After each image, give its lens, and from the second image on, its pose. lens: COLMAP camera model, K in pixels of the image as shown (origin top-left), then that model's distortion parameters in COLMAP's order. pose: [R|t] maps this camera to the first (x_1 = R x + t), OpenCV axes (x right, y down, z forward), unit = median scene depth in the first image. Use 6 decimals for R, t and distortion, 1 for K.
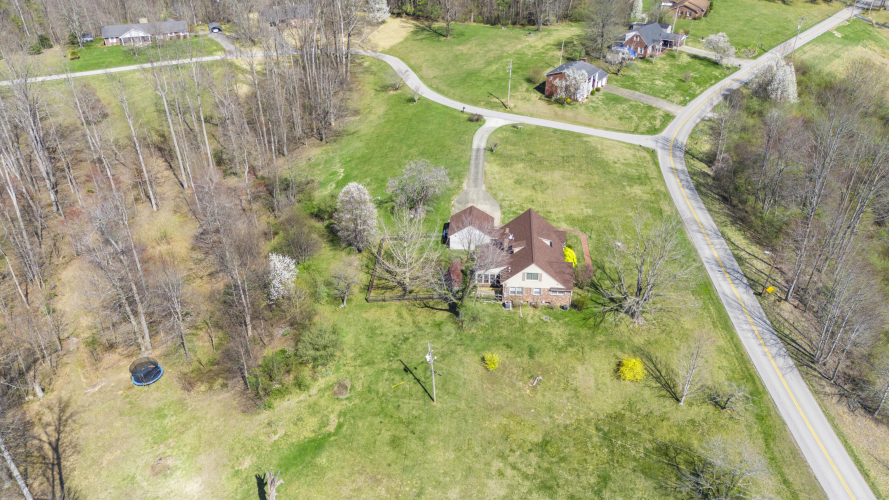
lens RADIAL K [[656.8, 0, 447.3], [0, 656.8, 248.6], [0, 0, 1]] dist [0.089082, -0.093740]
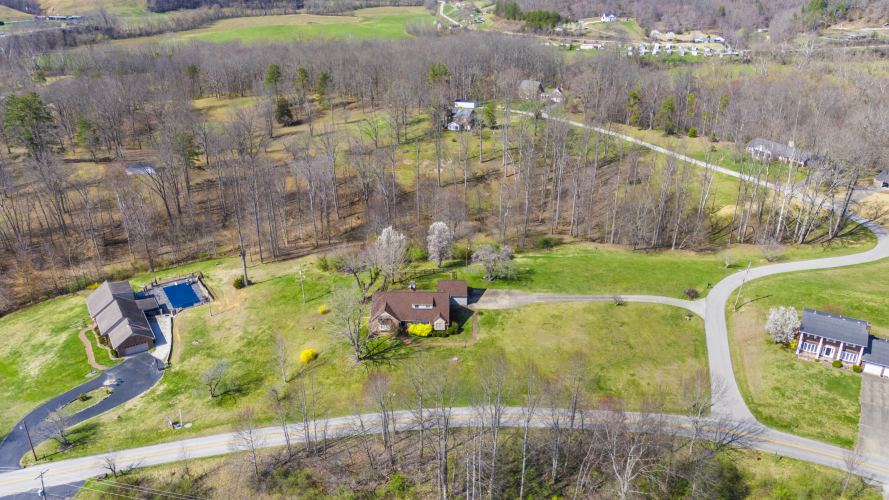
lens RADIAL K [[666.5, 0, 444.9], [0, 666.5, 235.5], [0, 0, 1]] dist [0.085678, -0.086197]
pose [[0.057933, 0.396855, -0.916051, 1.355559], [-0.521648, 0.794395, 0.311161, -0.583705], [0.851192, 0.459829, 0.253040, 0.619349]]
